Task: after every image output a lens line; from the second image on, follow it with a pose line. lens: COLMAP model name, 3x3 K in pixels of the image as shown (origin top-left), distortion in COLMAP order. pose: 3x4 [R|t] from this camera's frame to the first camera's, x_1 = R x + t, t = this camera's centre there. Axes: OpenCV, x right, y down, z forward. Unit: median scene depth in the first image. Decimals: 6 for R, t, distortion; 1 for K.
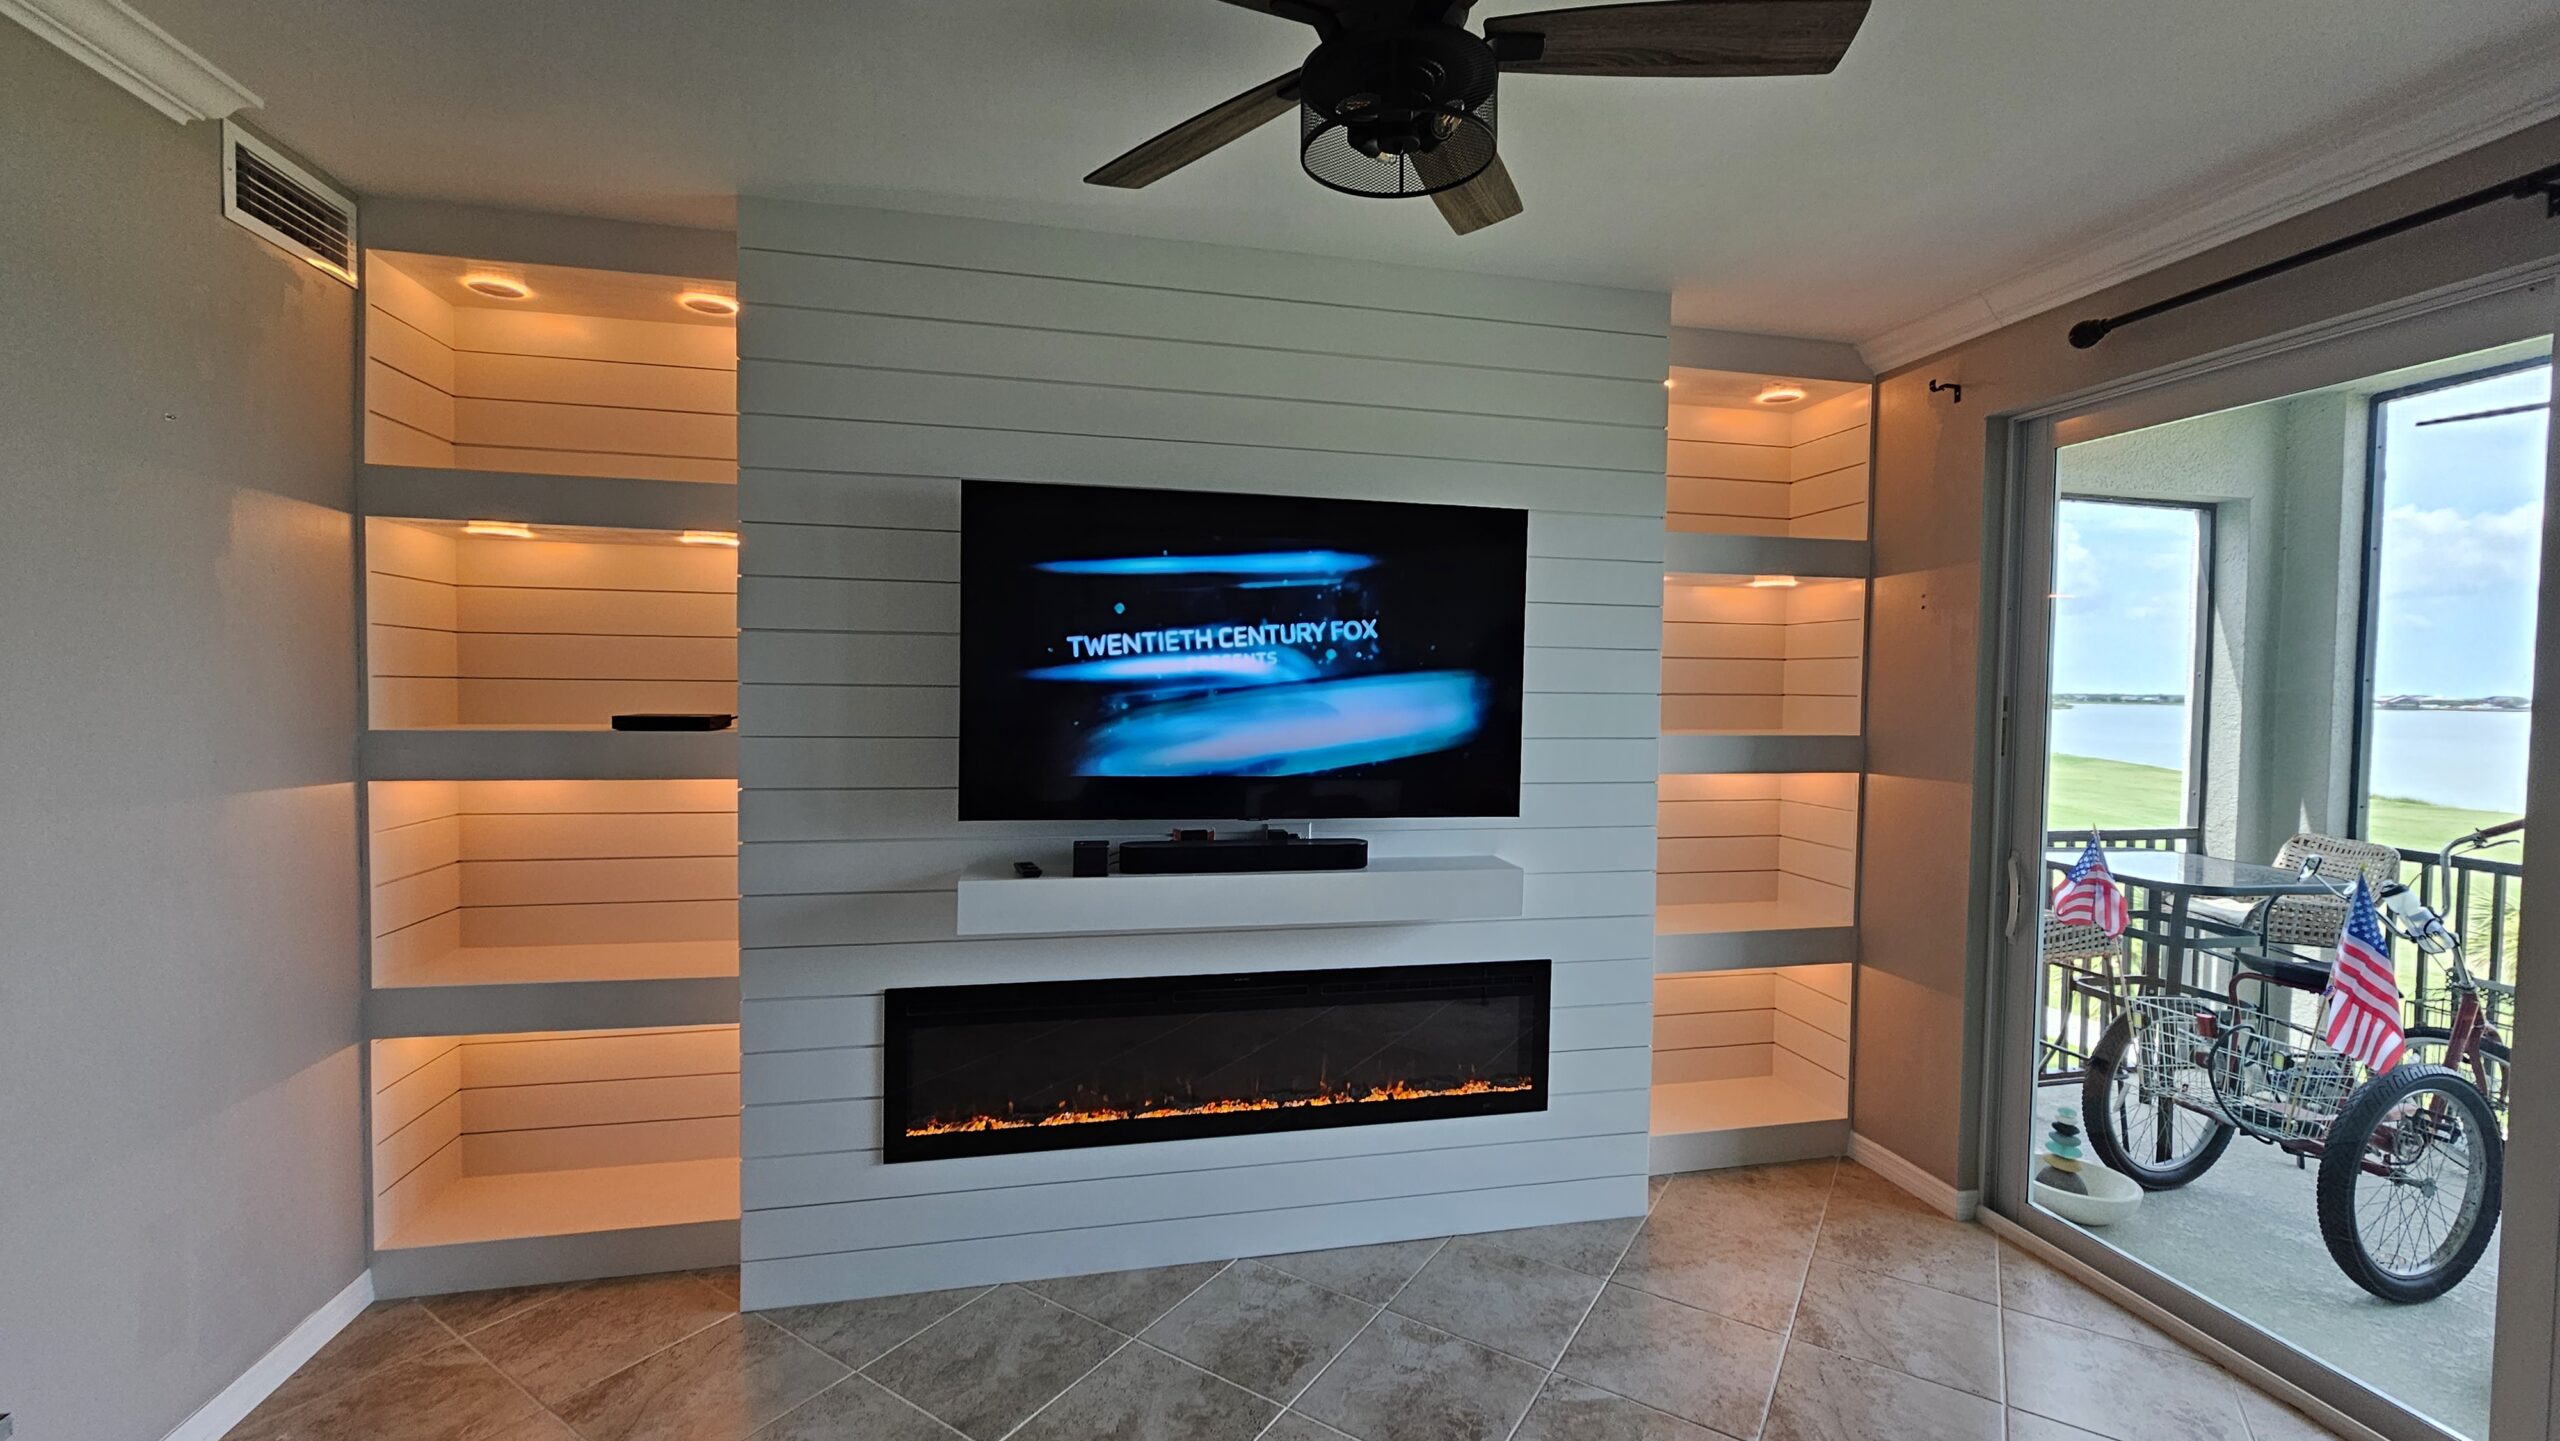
lens RADIAL K [[1054.8, 0, 1293.4], [0, 1054.8, 712.9], [0, 0, 1]] dist [-0.001033, 0.000108]
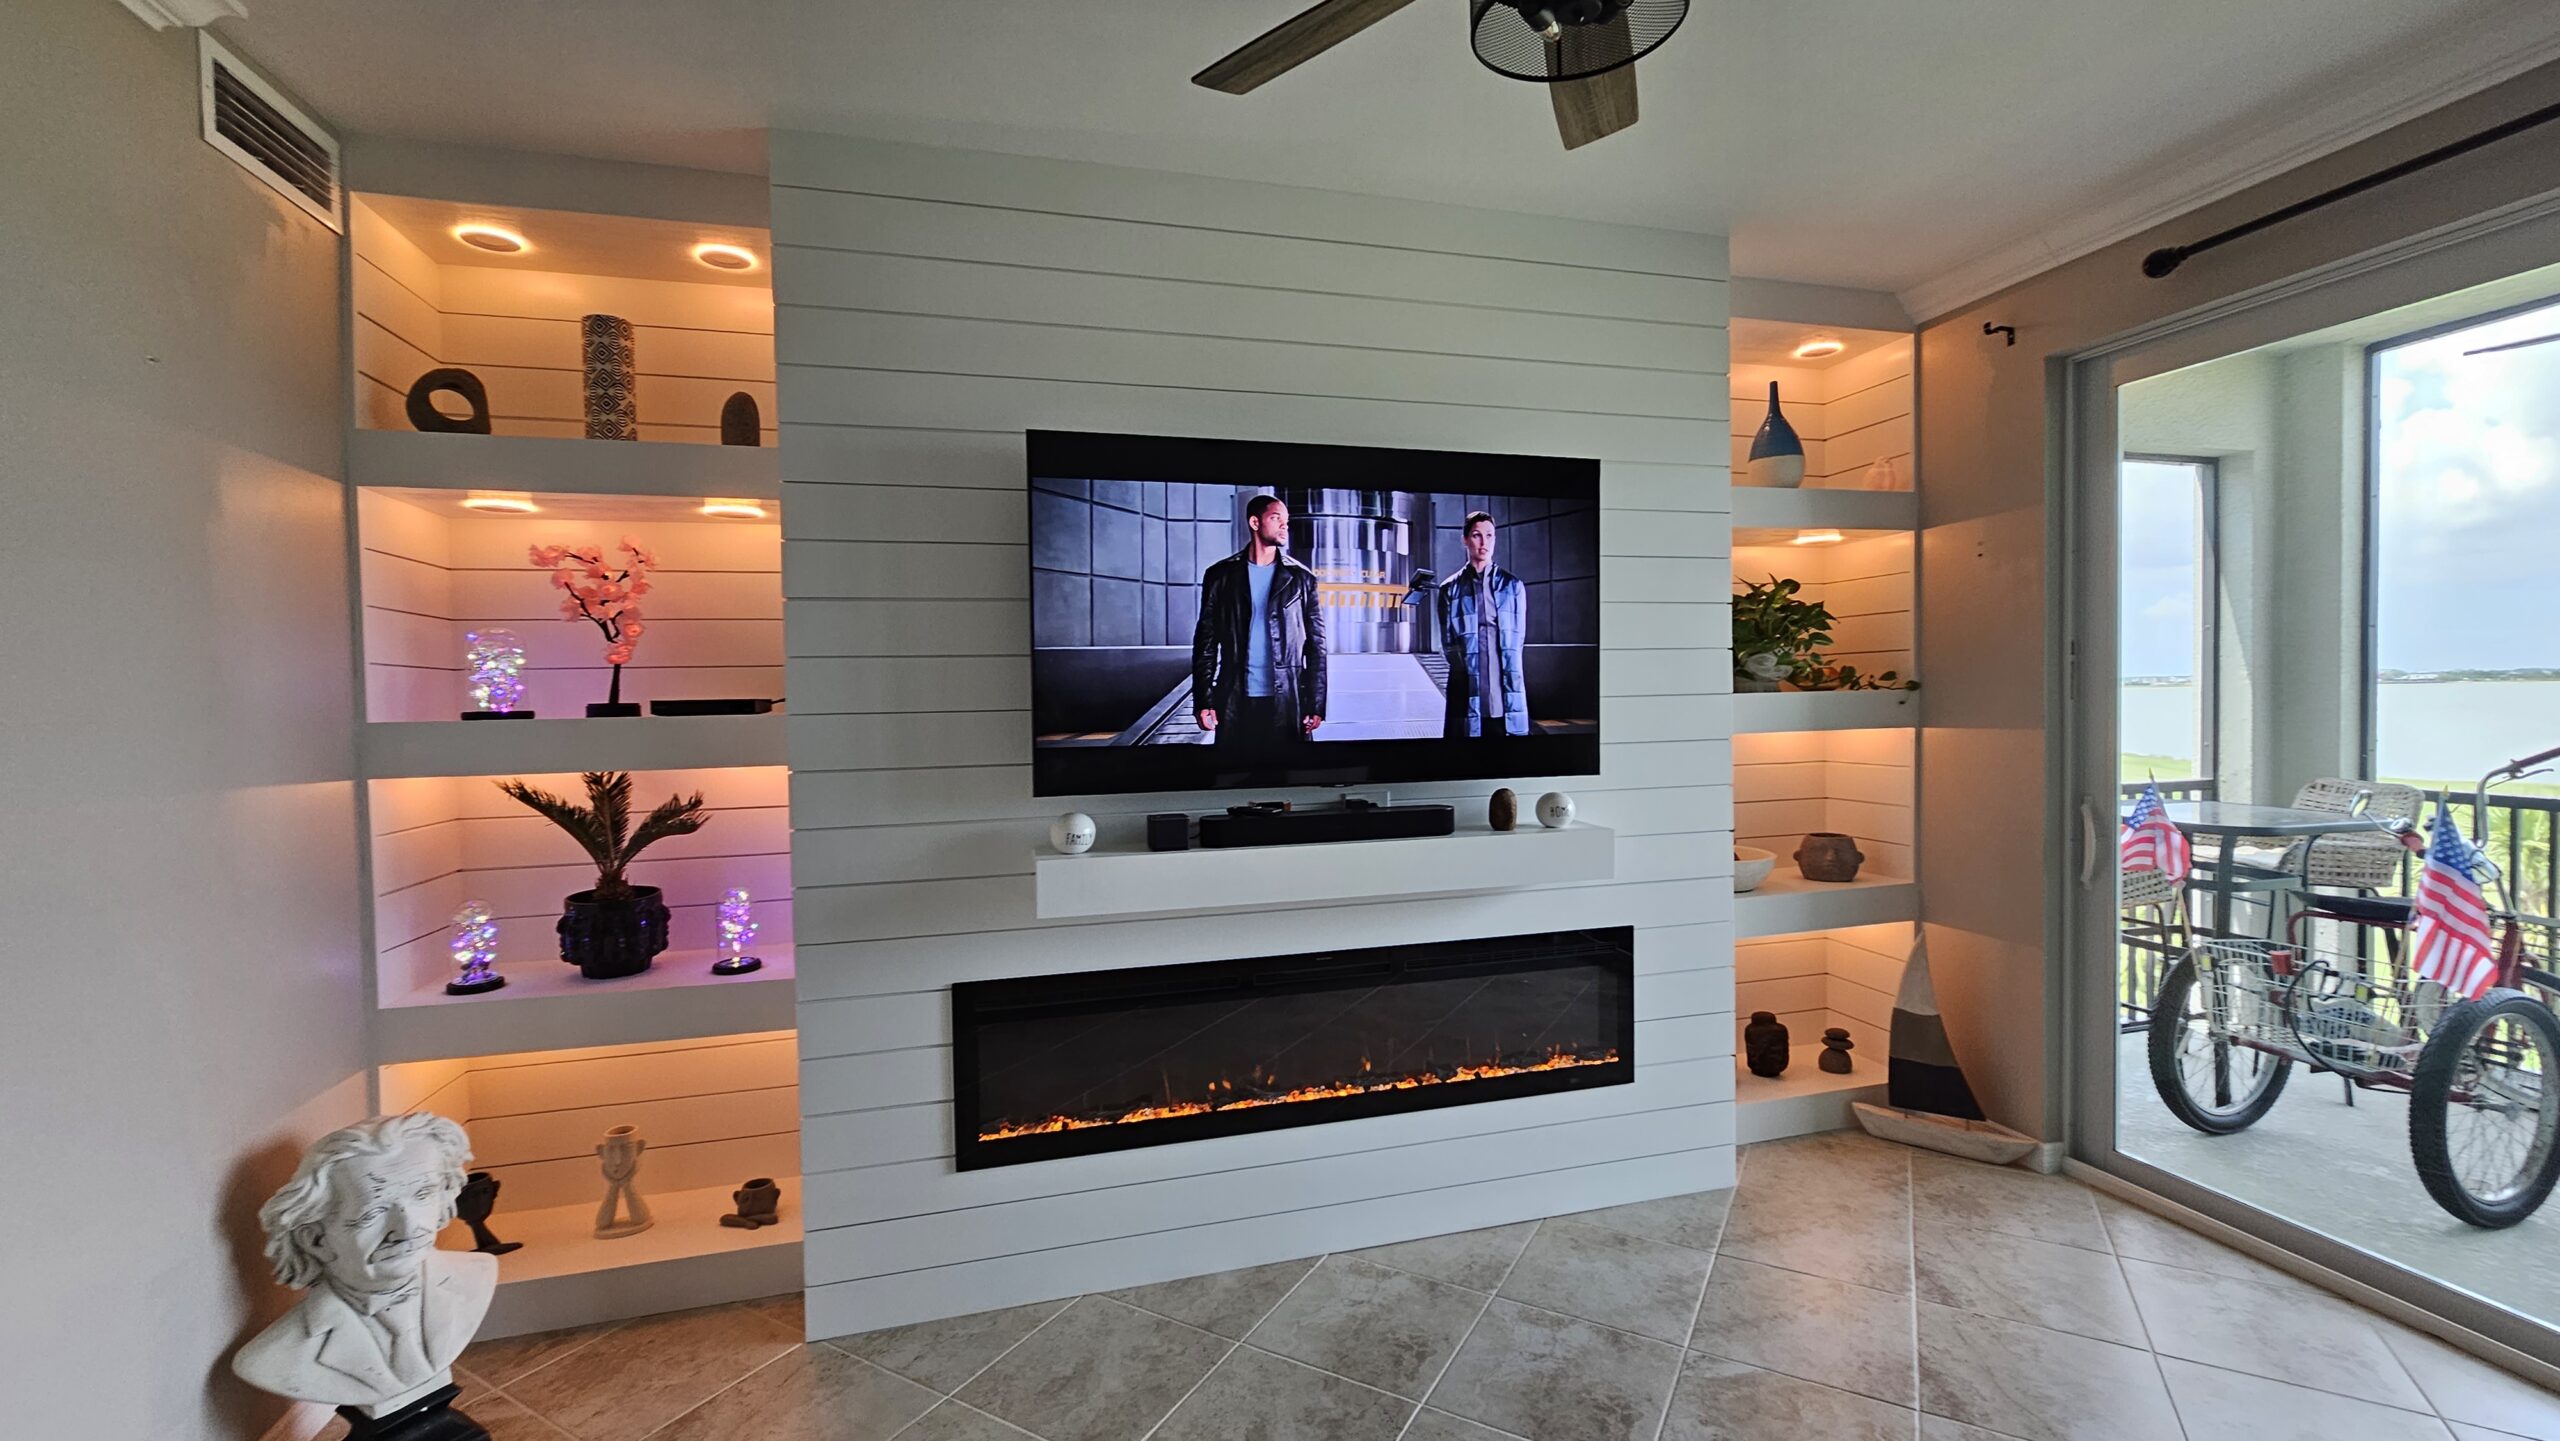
lens RADIAL K [[1057.4, 0, 1290.4], [0, 1057.4, 717.2], [0, 0, 1]] dist [-0.000562, -0.000031]
pose [[0.998172, -0.034495, 0.049628, -0.124398], [0.034733, 0.999389, -0.003935, 0.040548], [-0.049462, 0.005651, 0.998760, 0.053532]]
